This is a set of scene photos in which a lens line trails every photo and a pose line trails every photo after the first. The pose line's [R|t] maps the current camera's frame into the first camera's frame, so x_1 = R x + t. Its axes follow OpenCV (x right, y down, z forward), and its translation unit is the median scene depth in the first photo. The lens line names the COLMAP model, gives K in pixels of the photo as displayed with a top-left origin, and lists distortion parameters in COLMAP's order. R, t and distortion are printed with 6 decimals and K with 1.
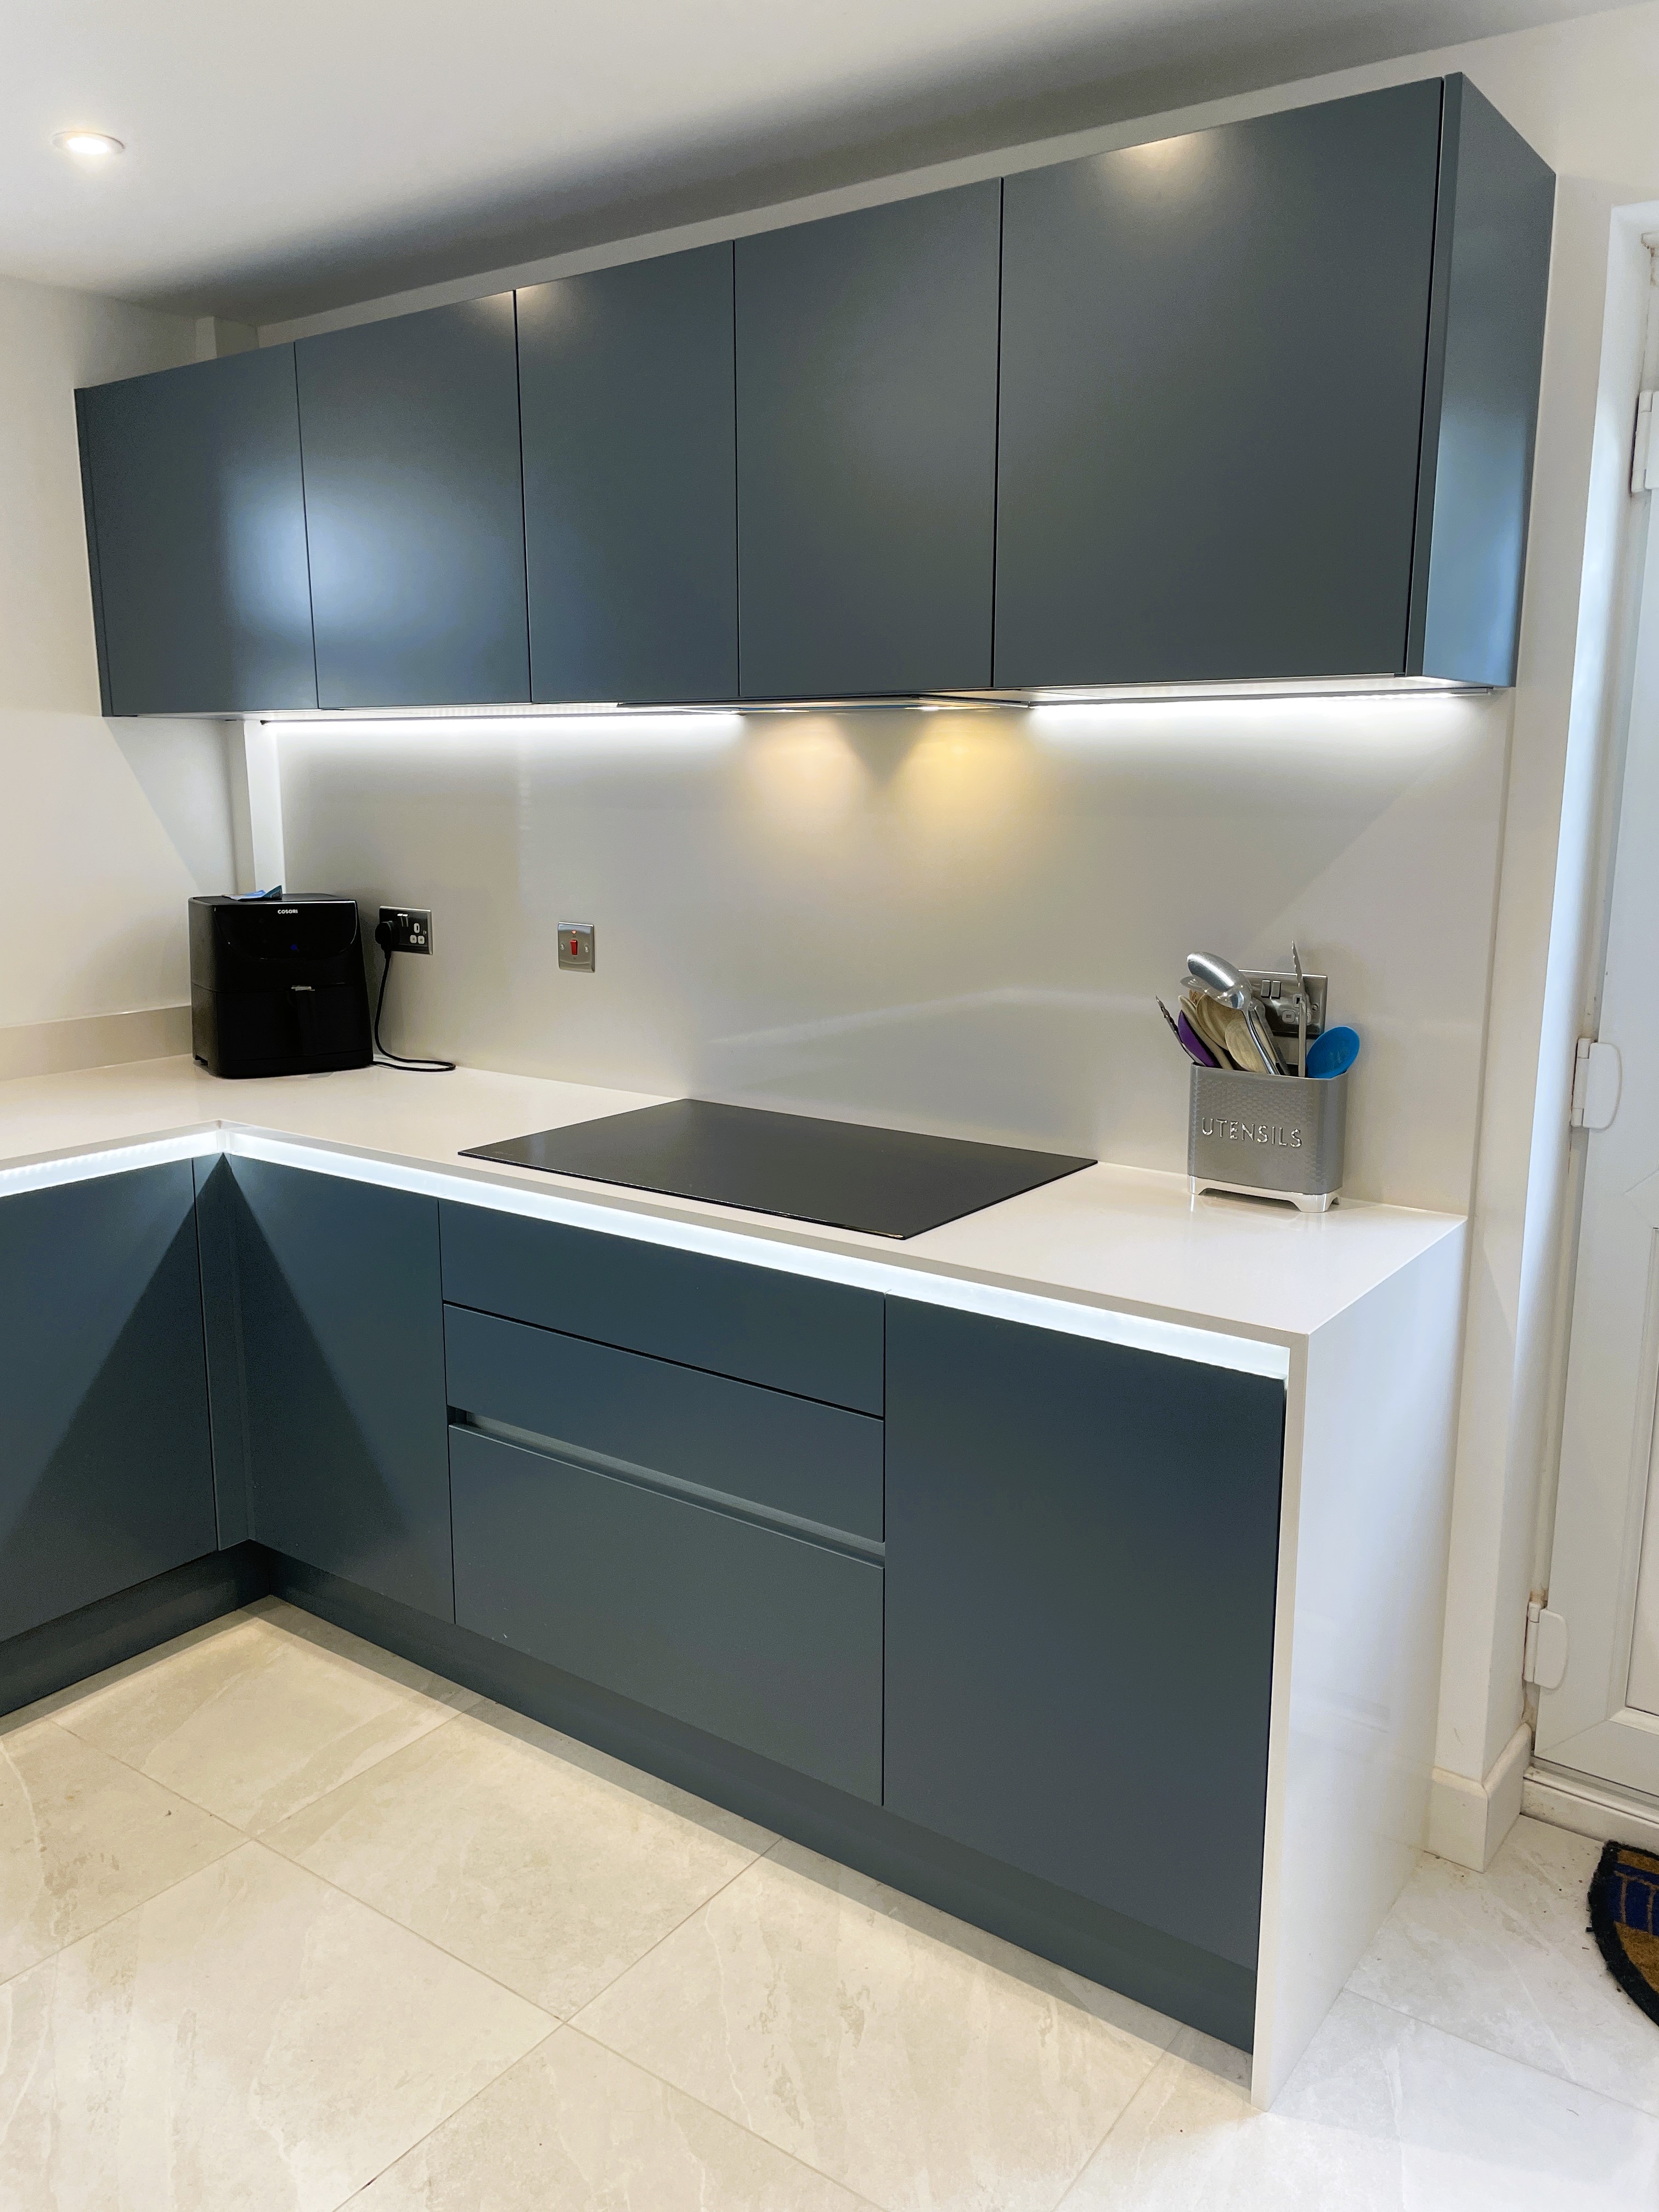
lens RADIAL K [[1674.6, 0, 837.5], [0, 1674.6, 1096.4], [0, 0, 1]] dist [0.089519, -0.117174]
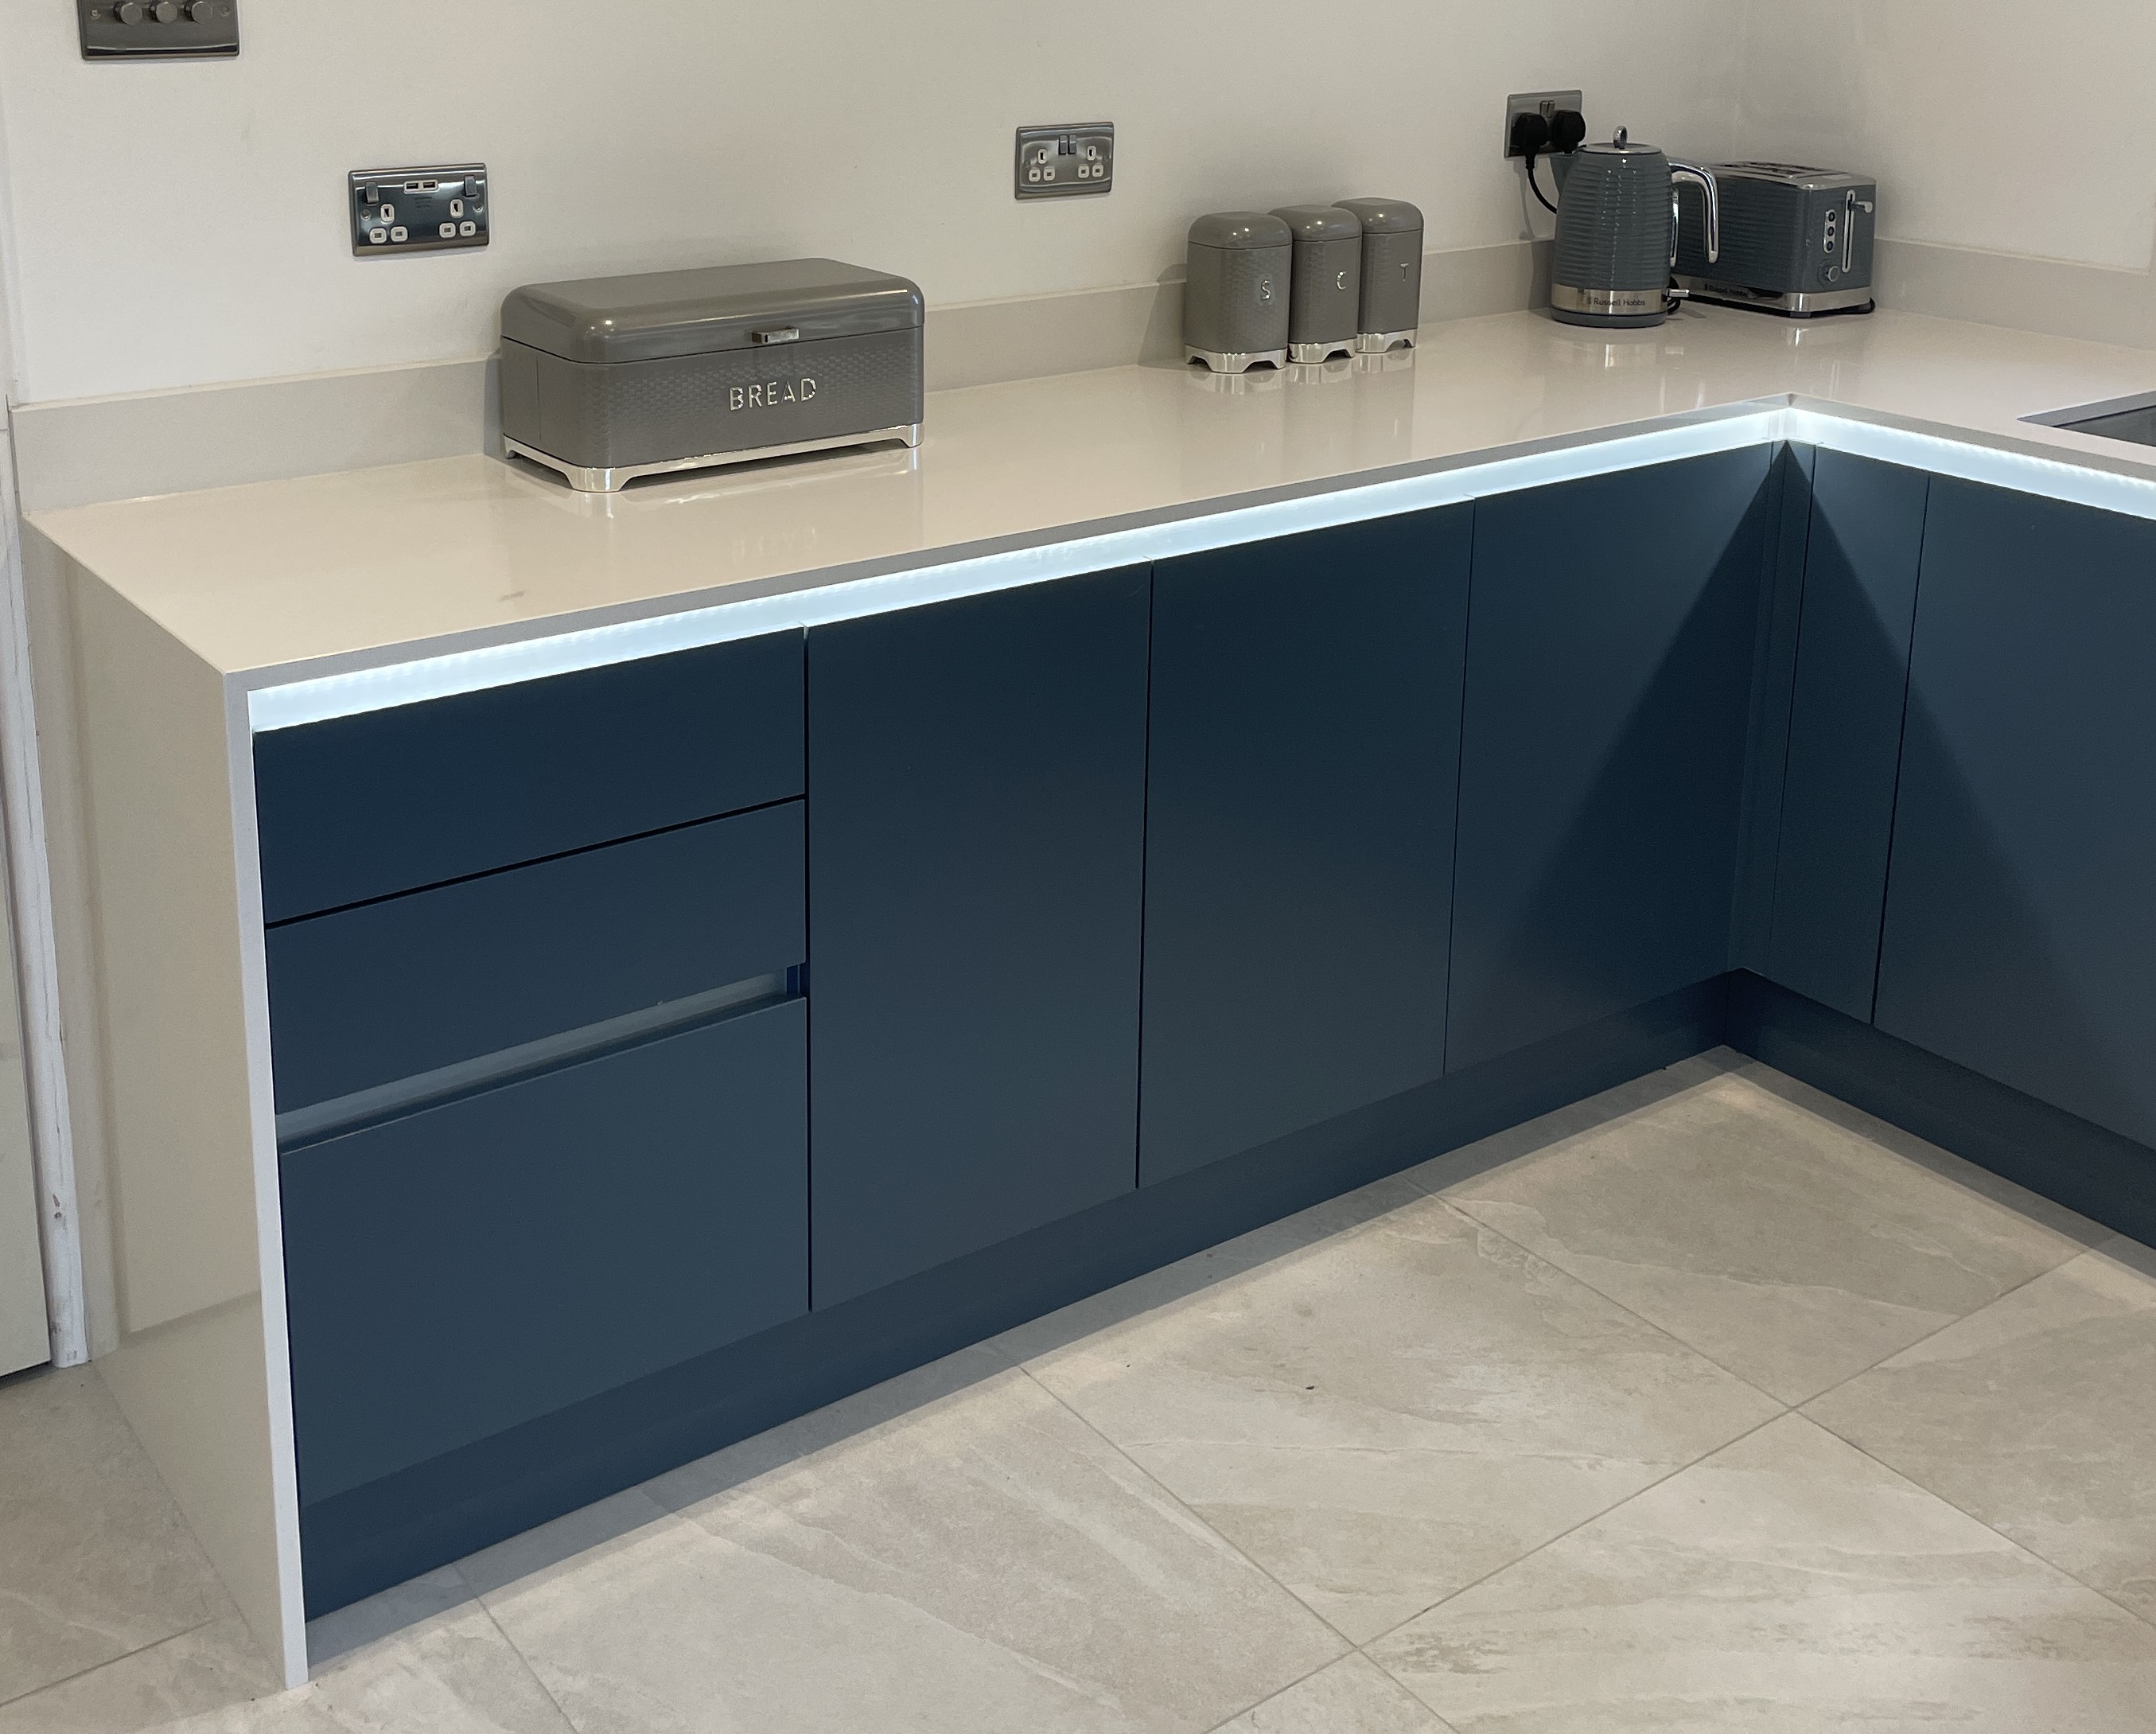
lens RADIAL K [[2438.0, 0, 940.7], [0, 2438.0, 476.8], [0, 0, 1]] dist [0.028909, 0.001177]
pose [[-0.338271, 0.219523, -0.915086, 0.510123], [-0.184272, 0.938134, 0.293170, -0.138195], [0.922831, 0.267795, -0.276892, 0.664673]]
